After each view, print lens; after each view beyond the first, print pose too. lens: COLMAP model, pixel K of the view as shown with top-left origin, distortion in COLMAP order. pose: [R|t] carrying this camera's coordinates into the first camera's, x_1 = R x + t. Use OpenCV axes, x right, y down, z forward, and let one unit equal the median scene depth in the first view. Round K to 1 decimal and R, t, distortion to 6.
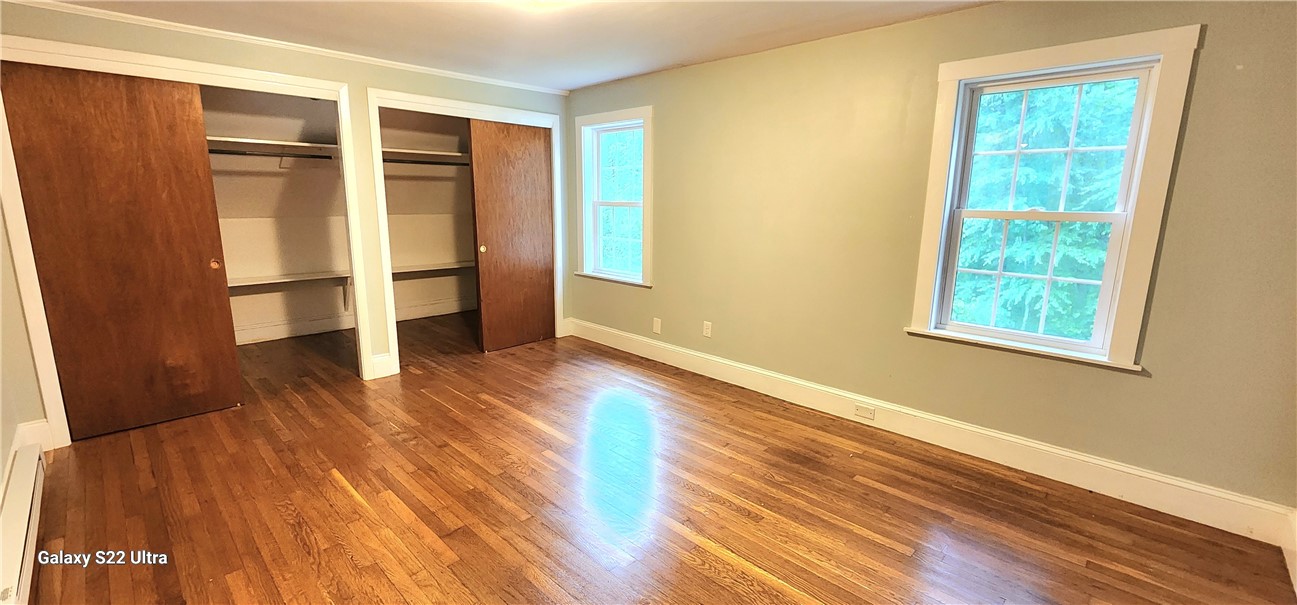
lens RADIAL K [[536.3, 0, 648.5], [0, 536.3, 302.5], [0, 0, 1]] dist [-0.000030, -0.000015]
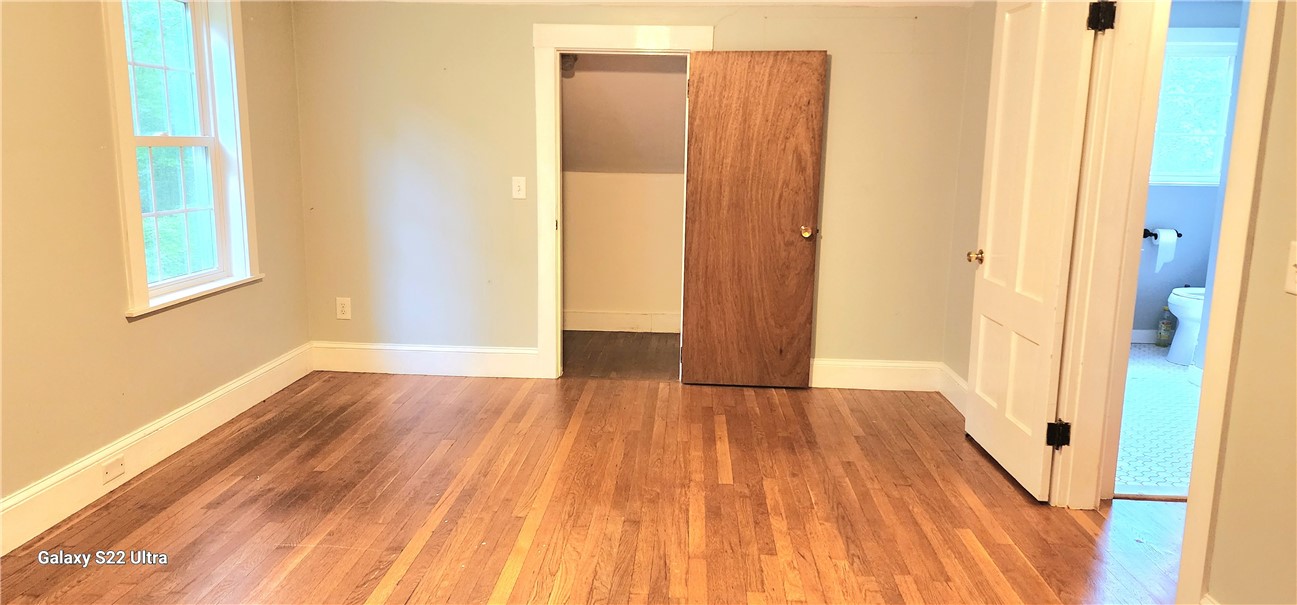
lens RADIAL K [[866.1, 0, 664.2], [0, 866.1, 293.8], [0, 0, 1]] dist [0.061721, -0.000080]
pose [[-0.670910, -0.149479, 0.726316, -0.857292], [0.119069, 0.945047, 0.304481, -0.257789], [-0.731917, 0.290761, -0.616243, 1.331673]]
